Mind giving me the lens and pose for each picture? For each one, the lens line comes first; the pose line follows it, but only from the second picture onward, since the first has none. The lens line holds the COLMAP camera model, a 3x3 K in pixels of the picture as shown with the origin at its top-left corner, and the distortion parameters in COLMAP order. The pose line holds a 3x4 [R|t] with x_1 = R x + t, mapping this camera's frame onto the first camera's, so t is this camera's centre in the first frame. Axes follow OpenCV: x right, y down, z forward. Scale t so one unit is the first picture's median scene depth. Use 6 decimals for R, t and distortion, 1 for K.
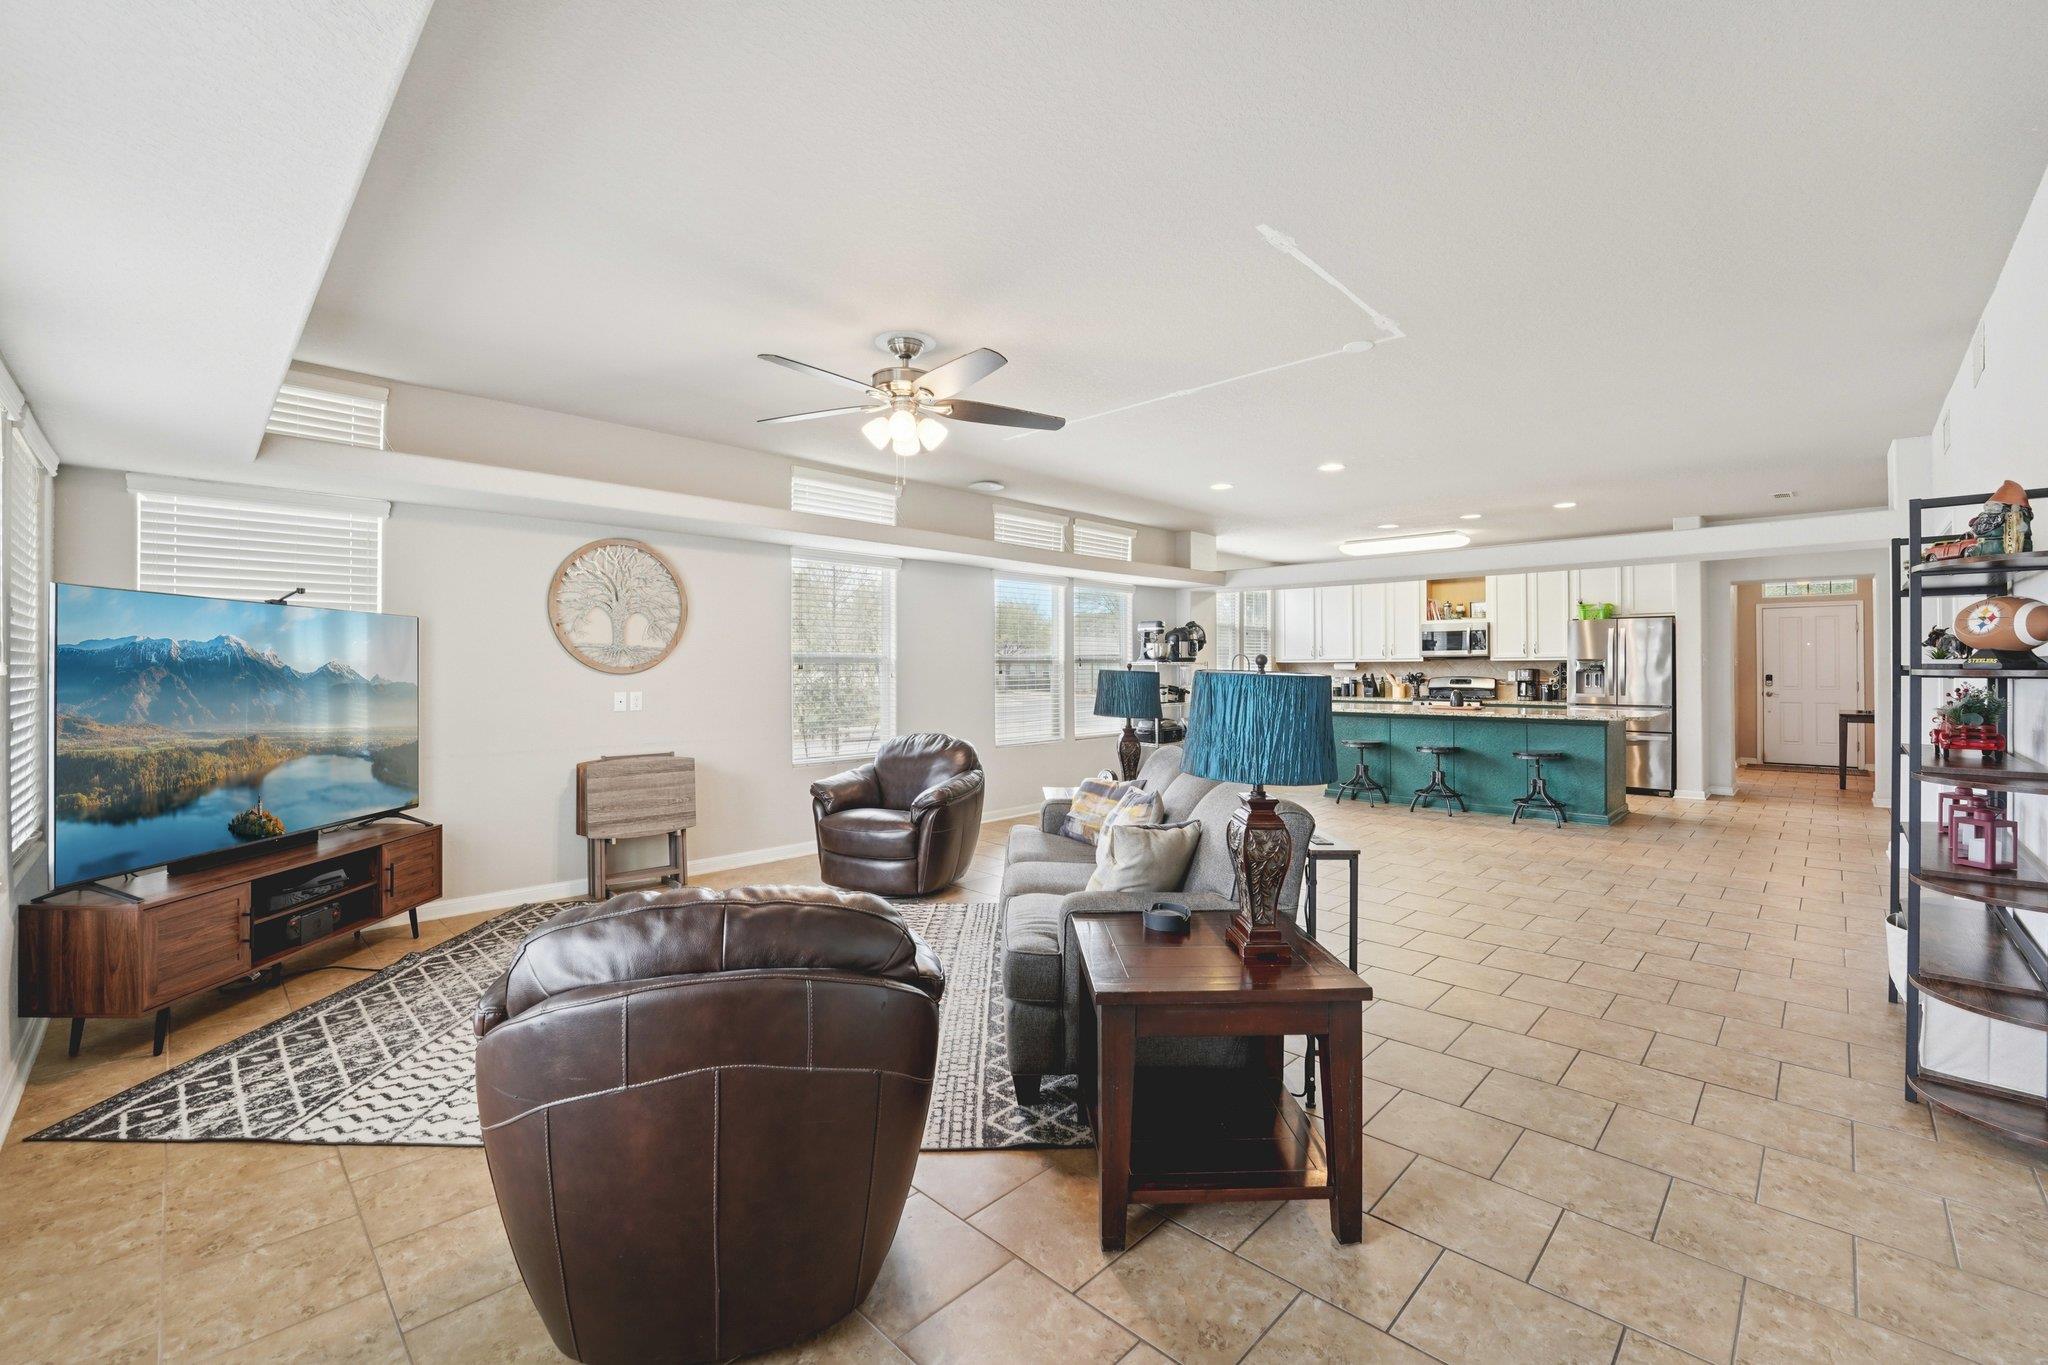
lens RADIAL K [[836.5, 0, 1022.7], [0, 836.5, 674.0], [0, 0, 1]] dist [-0.016925, 0.000929]
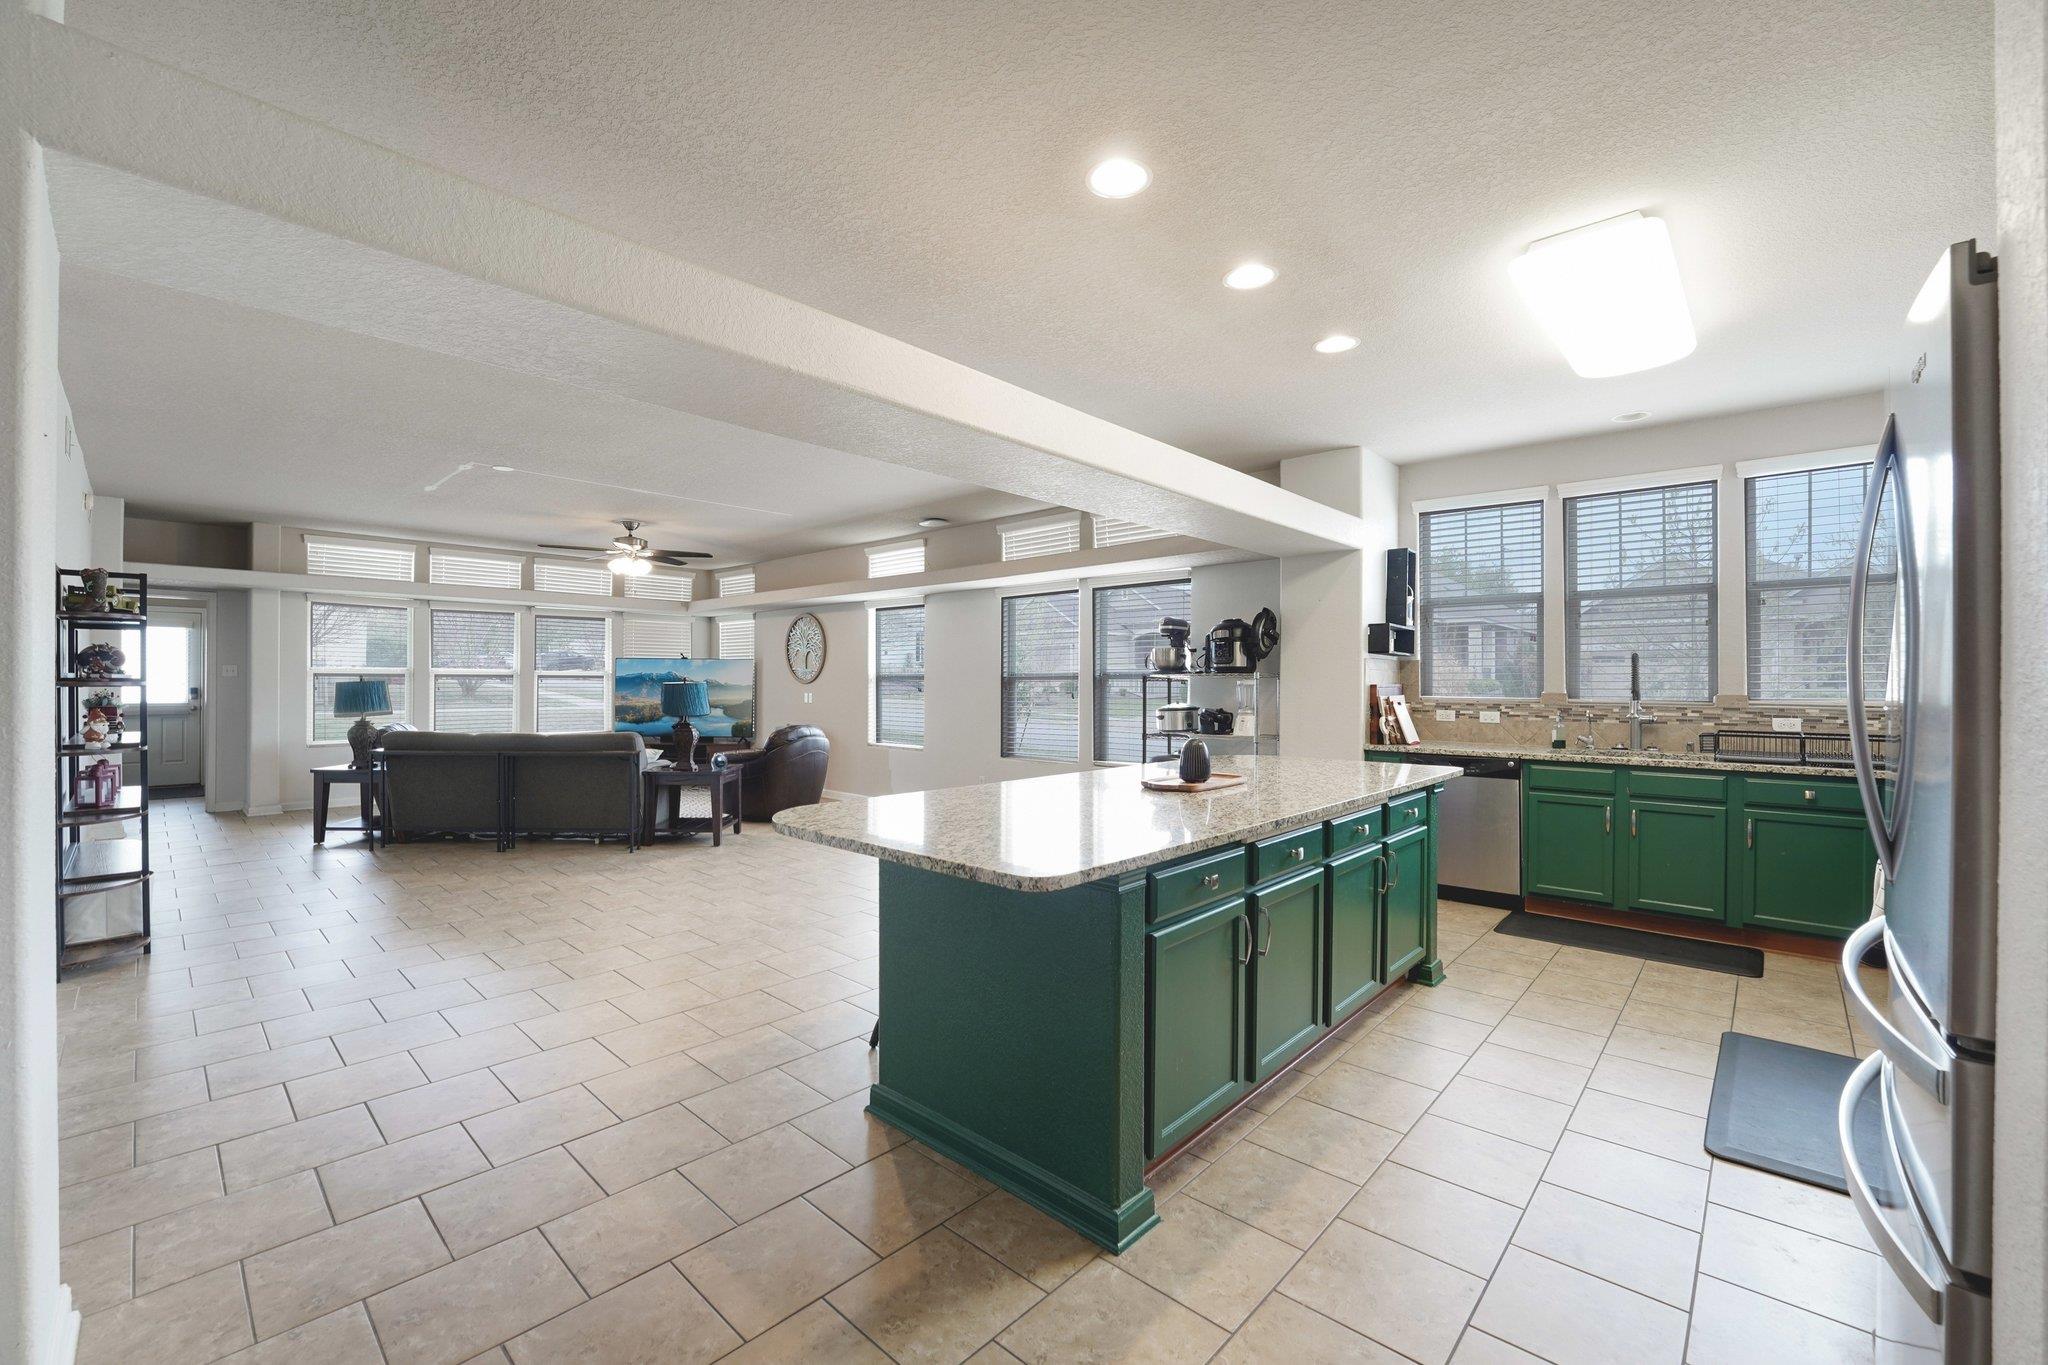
lens RADIAL K [[836.5, 0, 1023.3], [0, 836.5, 686.6], [0, 0, 1]] dist [-0.016925, 0.000929]
pose [[0.033208, 0.005961, -0.999431, 1.464699], [-0.009104, 0.999943, 0.005662, -0.008441], [0.999407, 0.008911, 0.033261, 1.424478]]
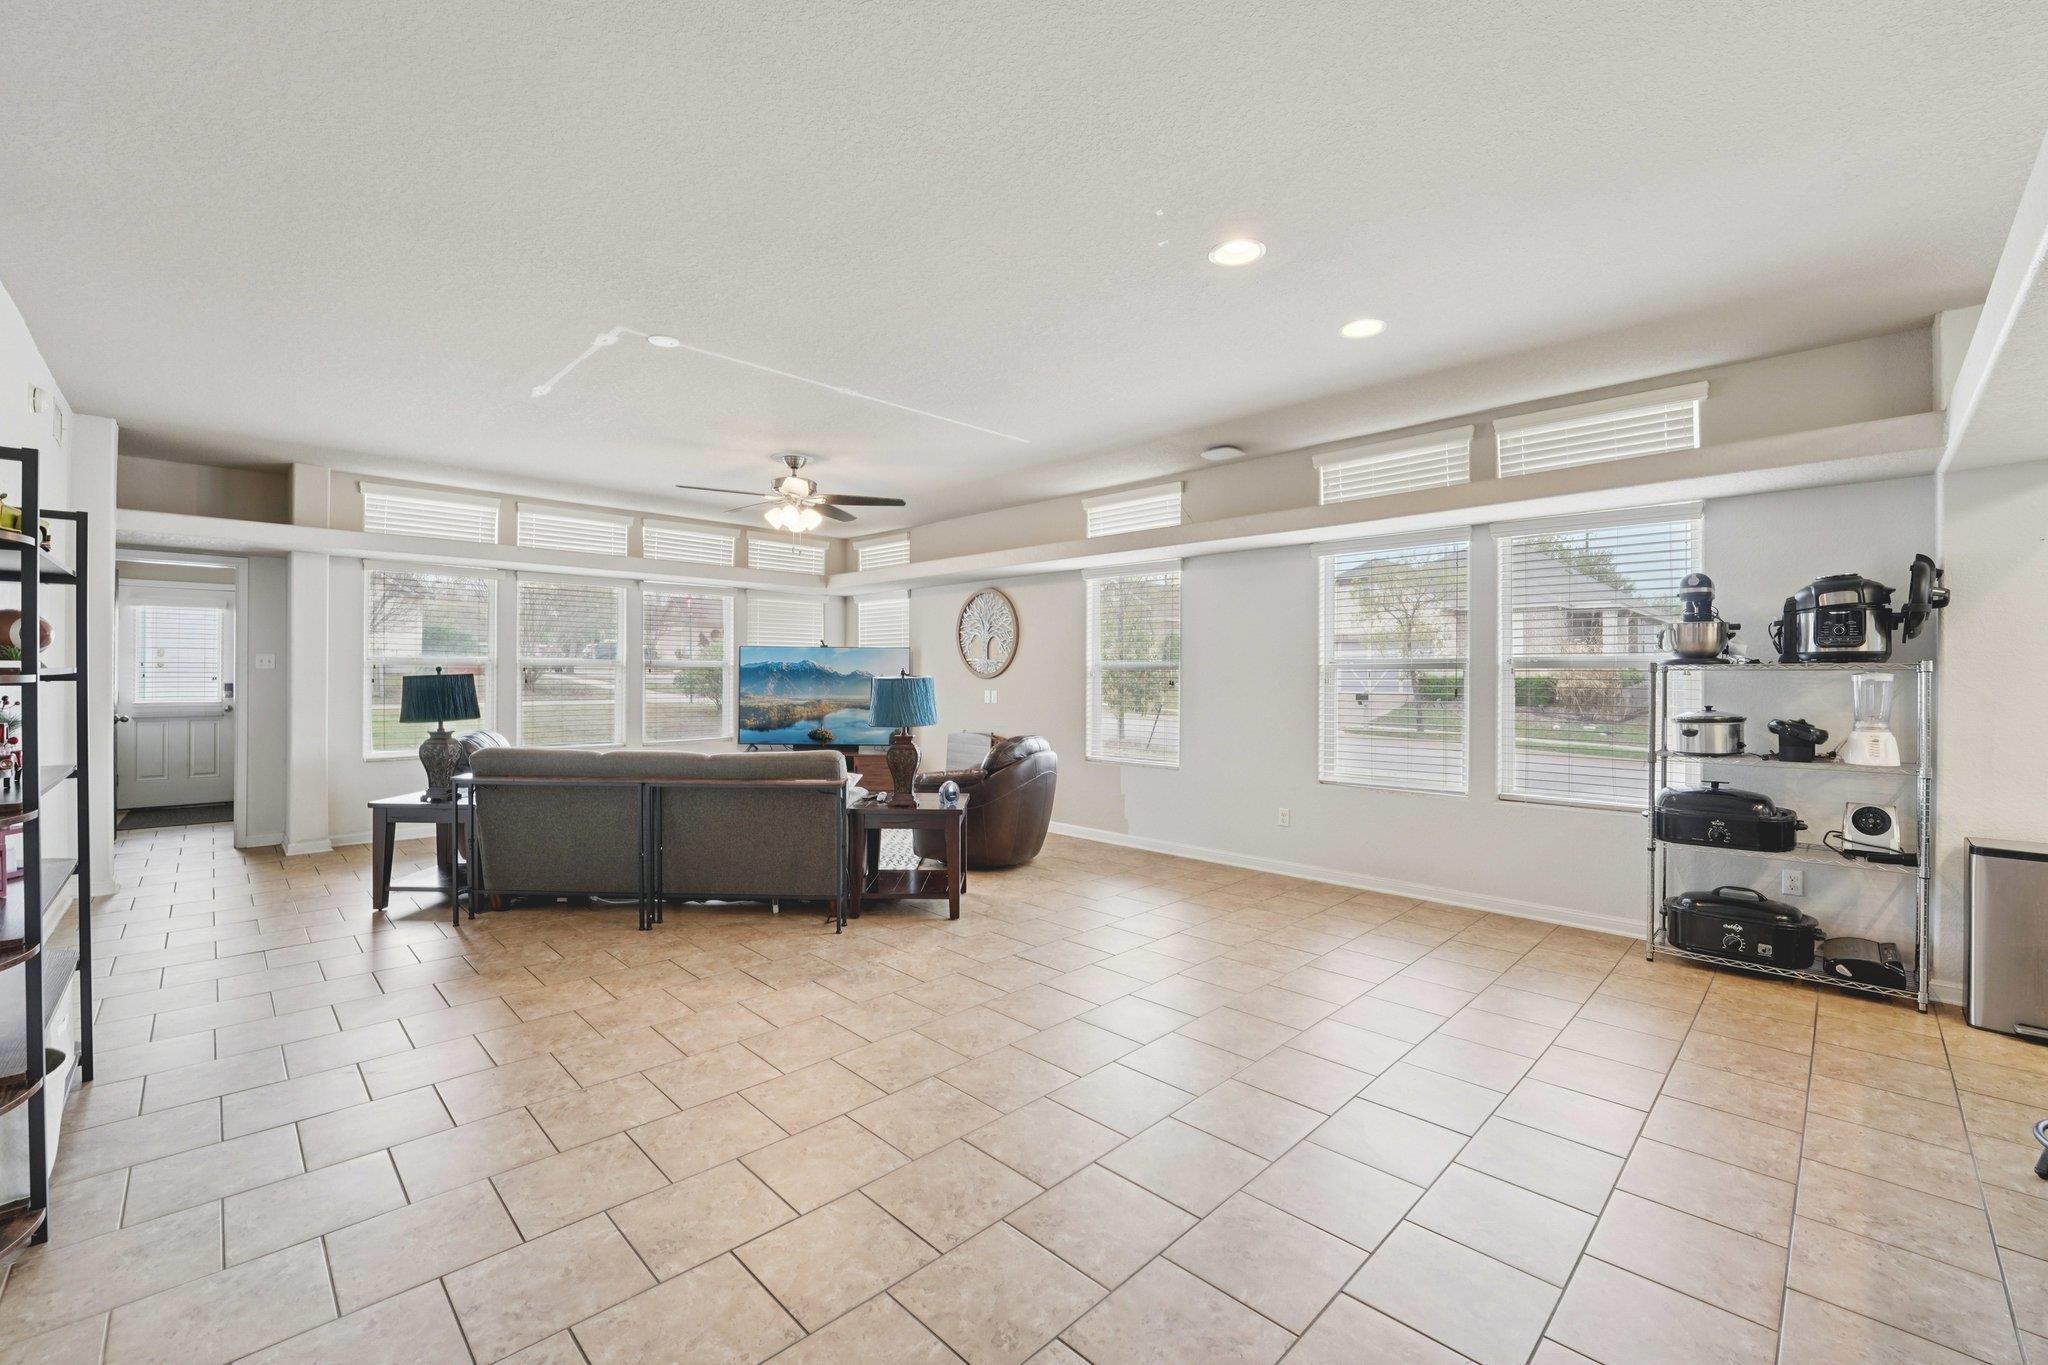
lens RADIAL K [[836.5, 0, 1024.9], [0, 836.5, 679.8], [0, 0, 1]] dist [-0.016925, 0.000929]
pose [[-0.006887, 0.005122, -0.999963, 1.020468], [-0.009593, 0.999941, 0.005188, -0.005440], [0.999930, 0.009629, -0.006838, 1.064962]]
